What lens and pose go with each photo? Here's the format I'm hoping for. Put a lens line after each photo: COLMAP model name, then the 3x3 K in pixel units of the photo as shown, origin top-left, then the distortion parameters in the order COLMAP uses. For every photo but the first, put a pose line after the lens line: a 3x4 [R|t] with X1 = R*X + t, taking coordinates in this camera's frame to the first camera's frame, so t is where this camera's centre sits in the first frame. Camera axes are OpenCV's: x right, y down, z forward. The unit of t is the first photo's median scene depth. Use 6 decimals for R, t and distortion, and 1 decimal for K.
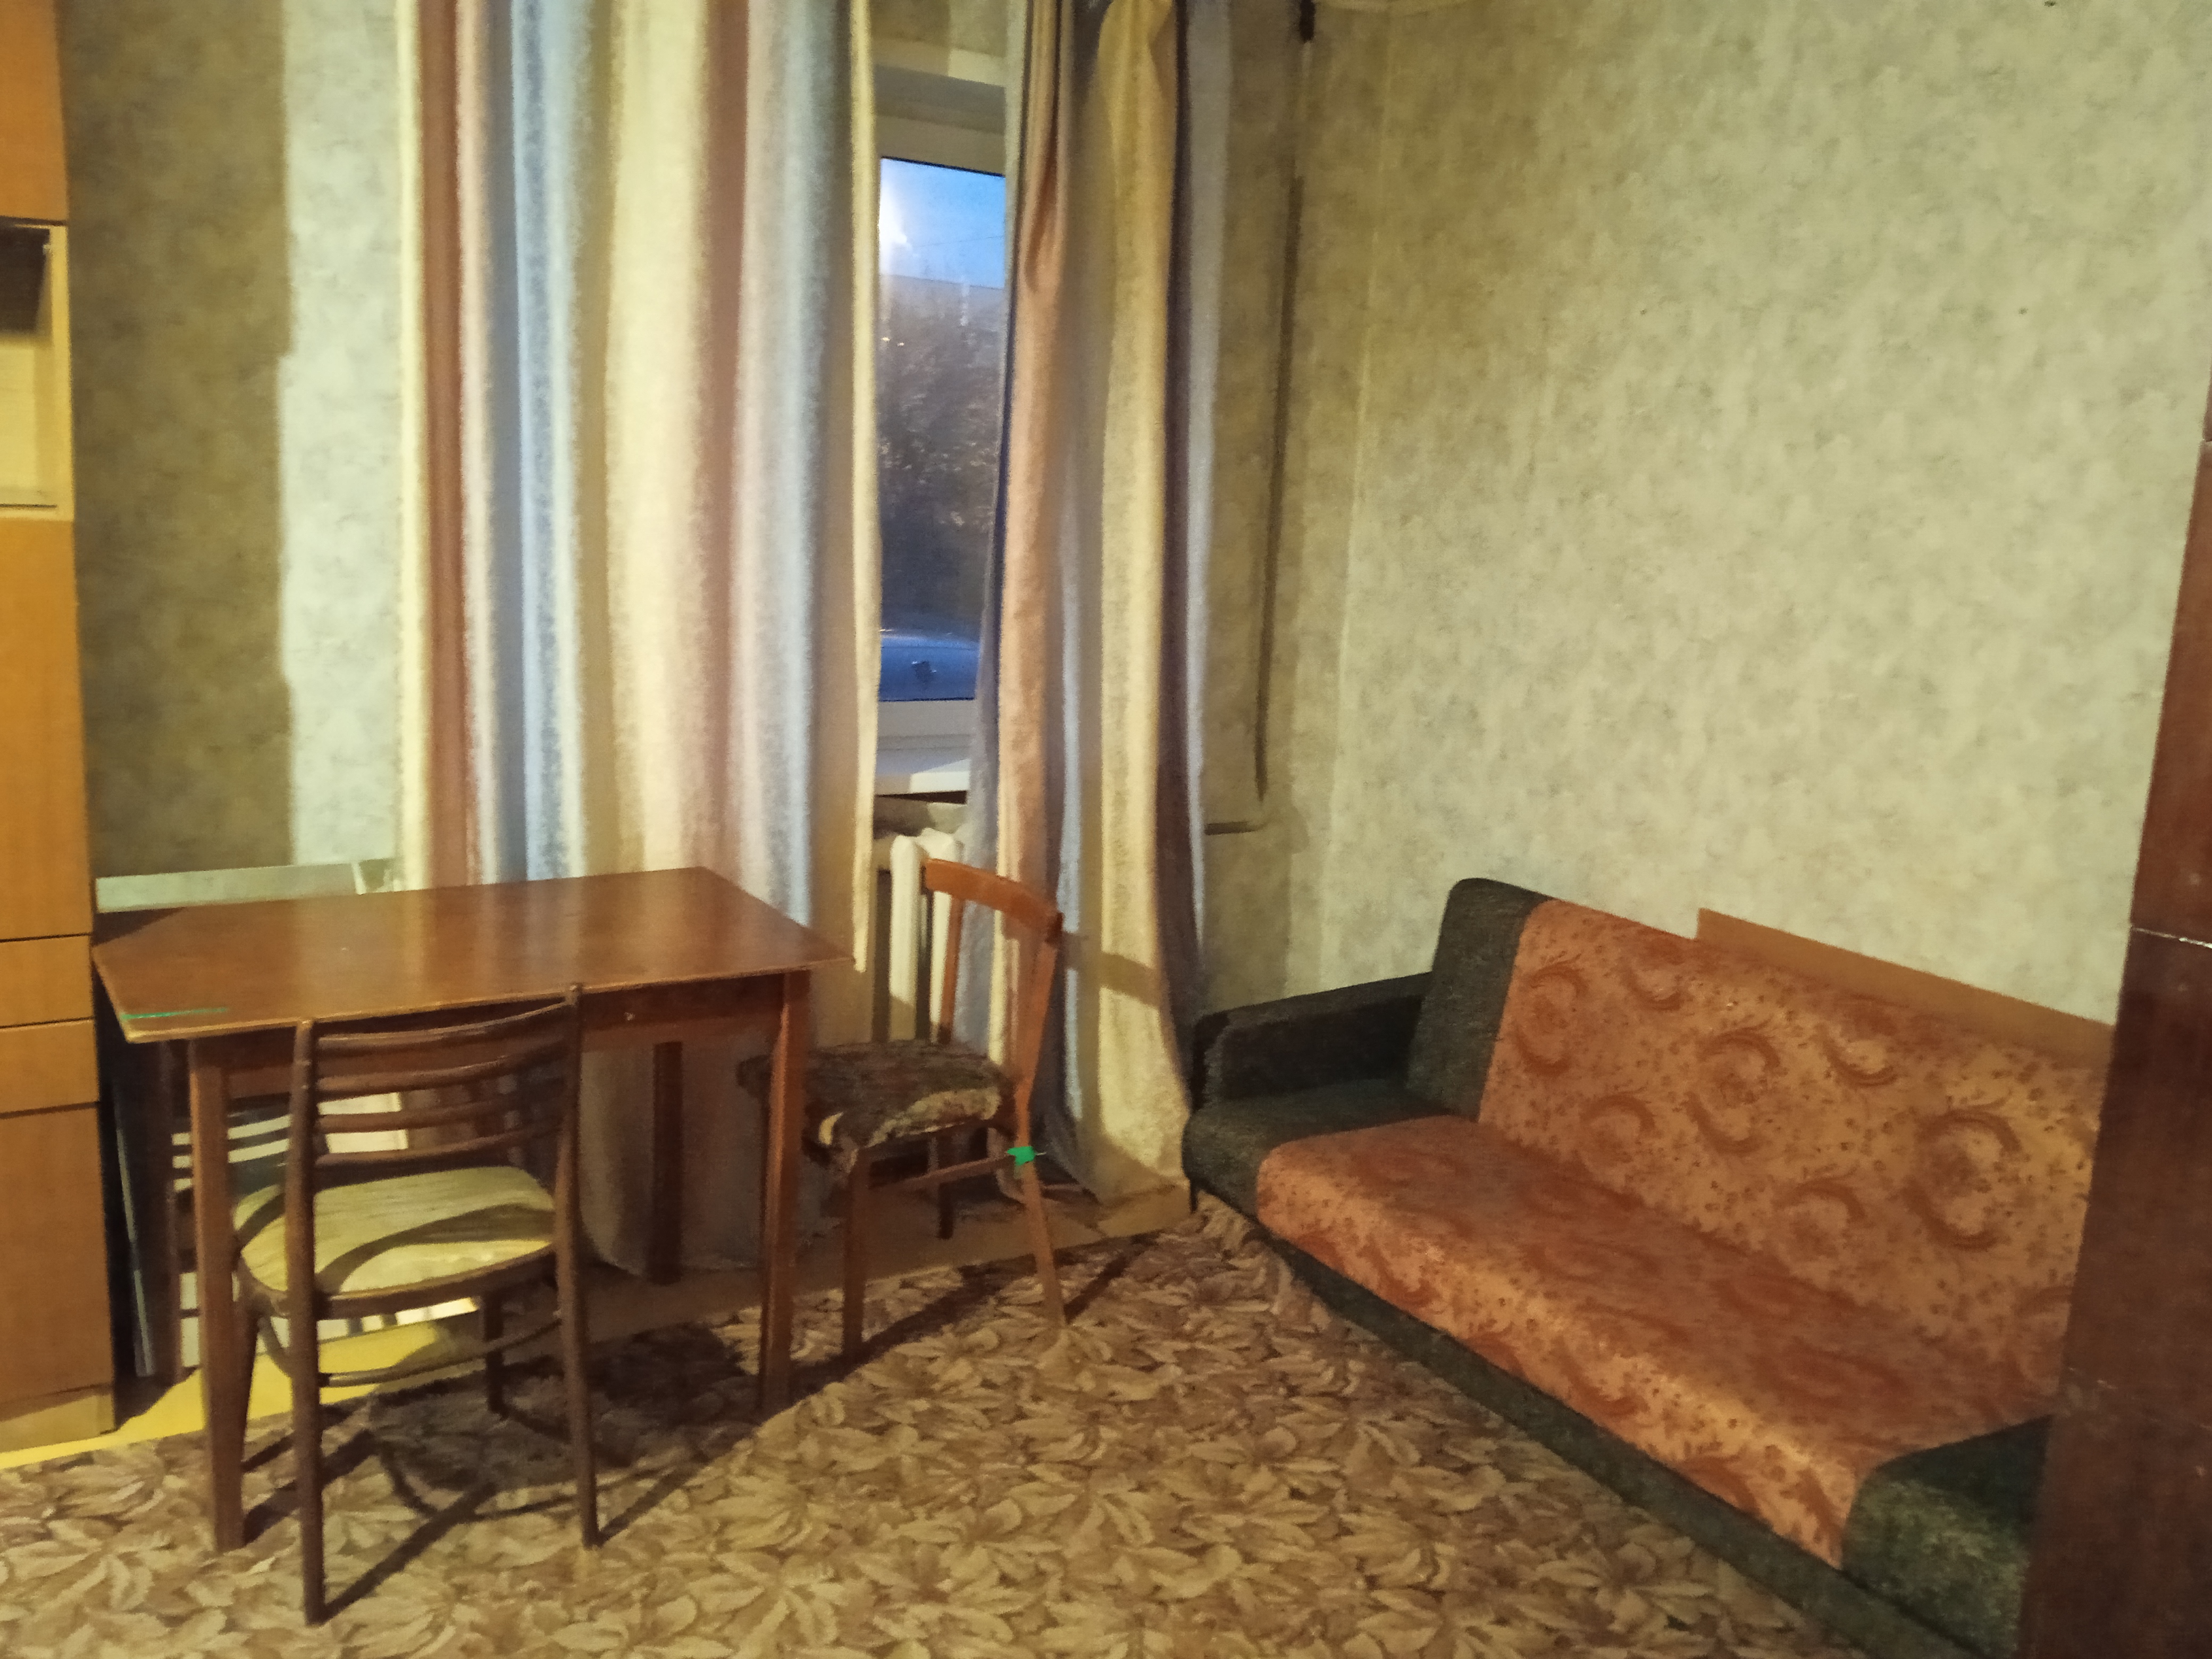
lens RADIAL K [[1910.6, 0, 1121.7], [0, 1910.6, 827.7], [0, 0, 1]] dist [0.120997, -0.190384]
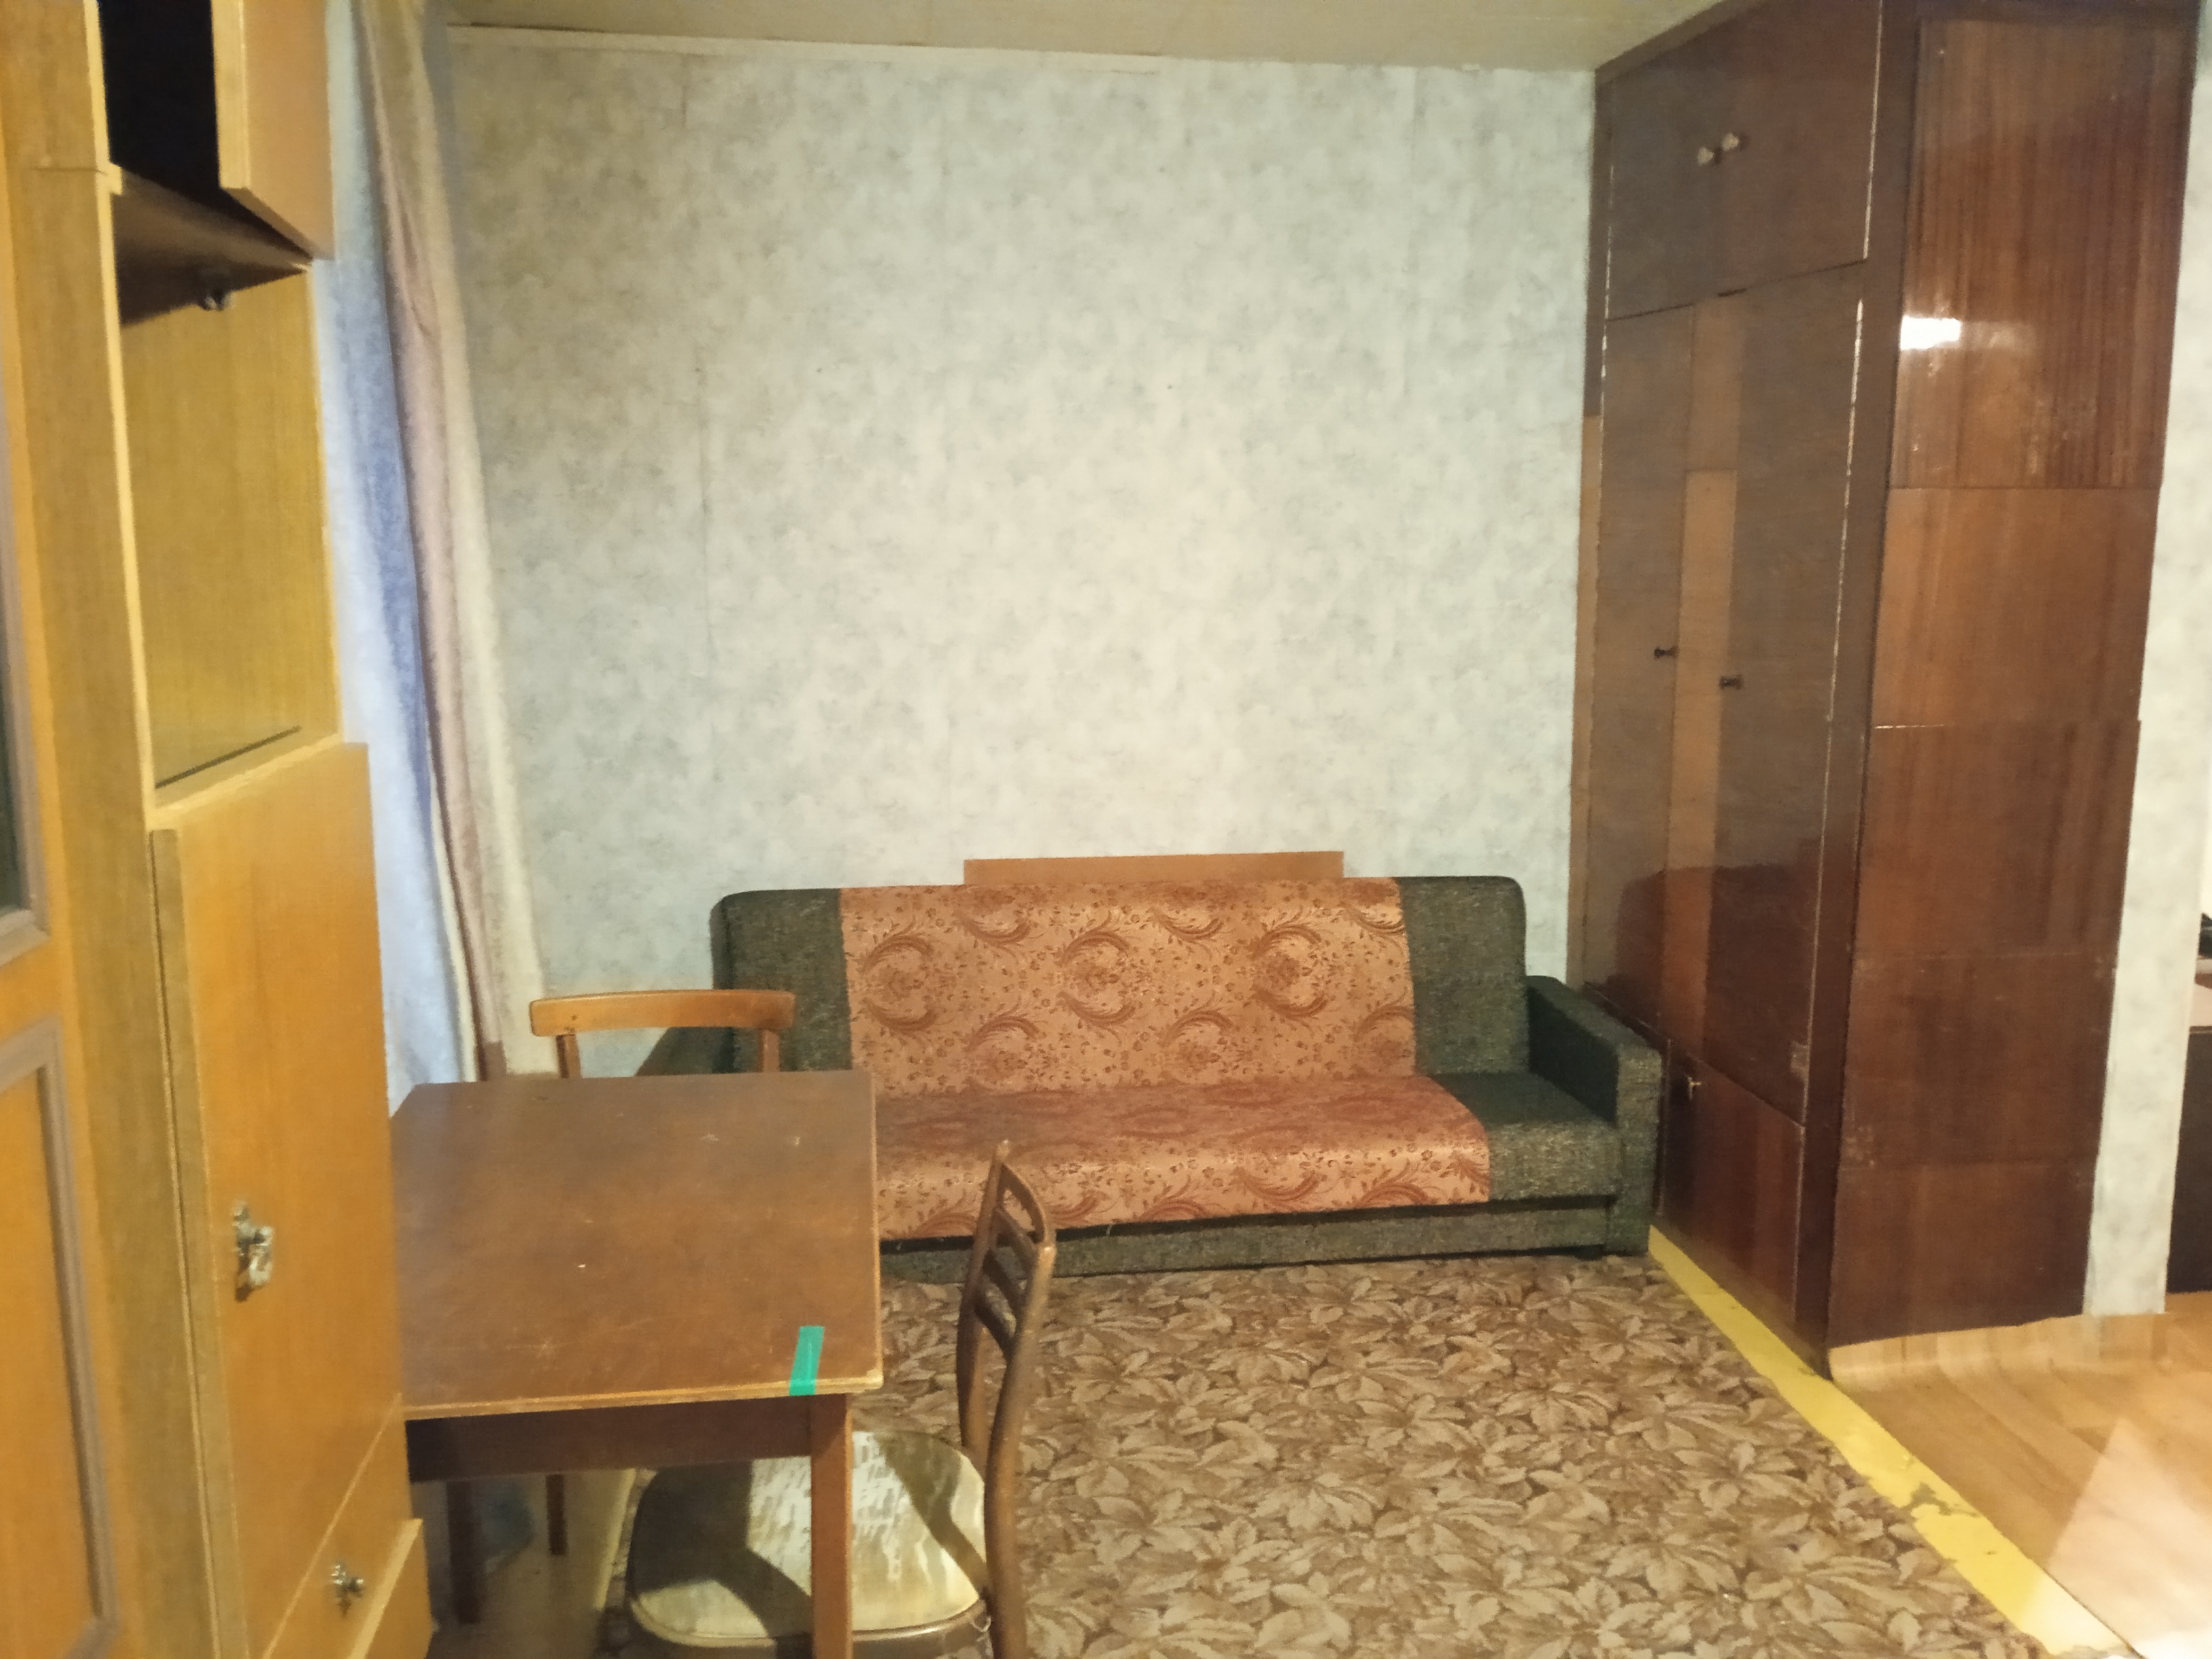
lens RADIAL K [[1910.6, 0, 1121.7], [0, 1910.6, 827.7], [0, 0, 1]] dist [0.120997, -0.190384]
pose [[0.408303, -0.211726, 0.887953, -0.815664], [0.193359, 0.970717, 0.142550, -0.146644], [-0.892133, 0.113490, 0.437286, 0.413382]]
